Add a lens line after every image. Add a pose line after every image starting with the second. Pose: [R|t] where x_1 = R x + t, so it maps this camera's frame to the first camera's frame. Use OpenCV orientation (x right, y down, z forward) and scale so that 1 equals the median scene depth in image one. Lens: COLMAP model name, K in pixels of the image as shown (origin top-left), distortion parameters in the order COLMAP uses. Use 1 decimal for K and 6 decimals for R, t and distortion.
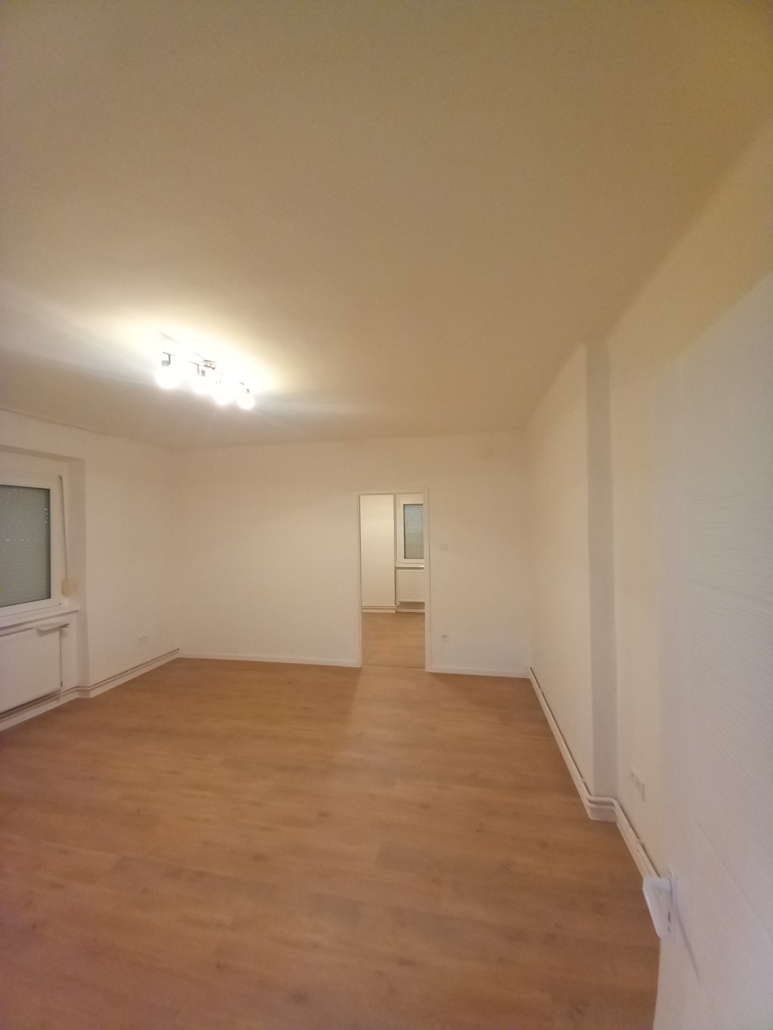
lens RADIAL K [[410.3, 0, 389.3], [0, 410.3, 521.4], [0, 0, 1]] dist [-0.002815, -0.006043]
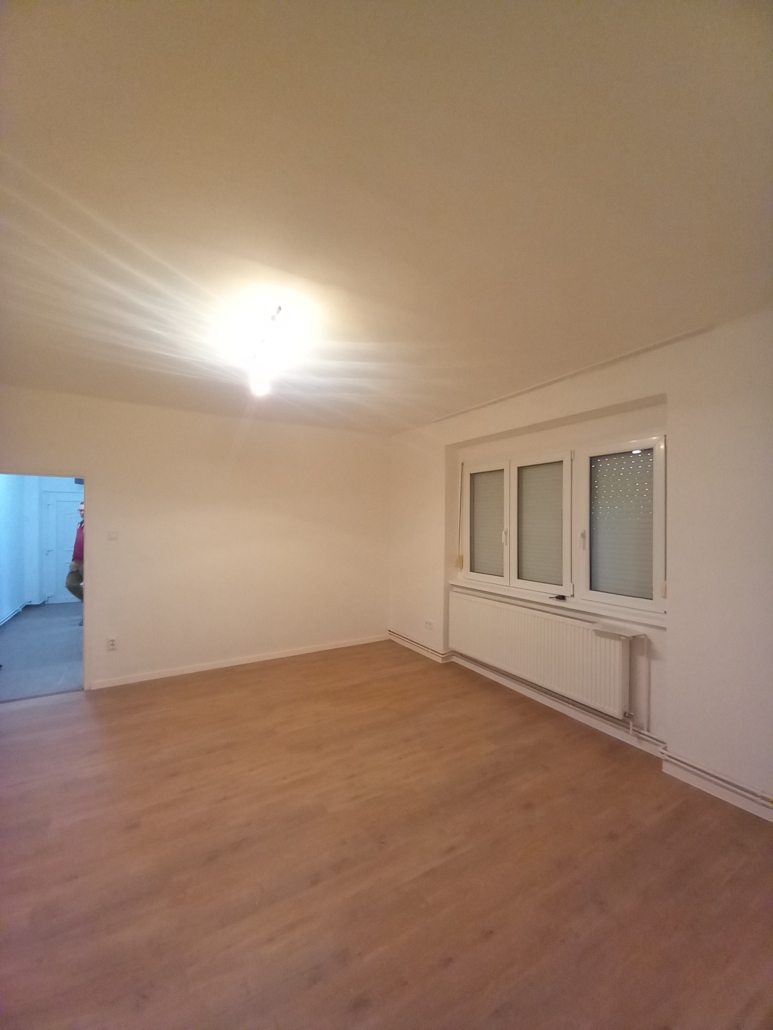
lens RADIAL K [[410.3, 0, 389.8], [0, 410.3, 516.9], [0, 0, 1]] dist [-0.002815, -0.006043]
pose [[-0.746914, 0.004870, -0.664902, 0.002297], [0.012166, 0.999906, -0.006343, 0.052207], [0.664809, -0.012827, -0.746903, 1.617317]]
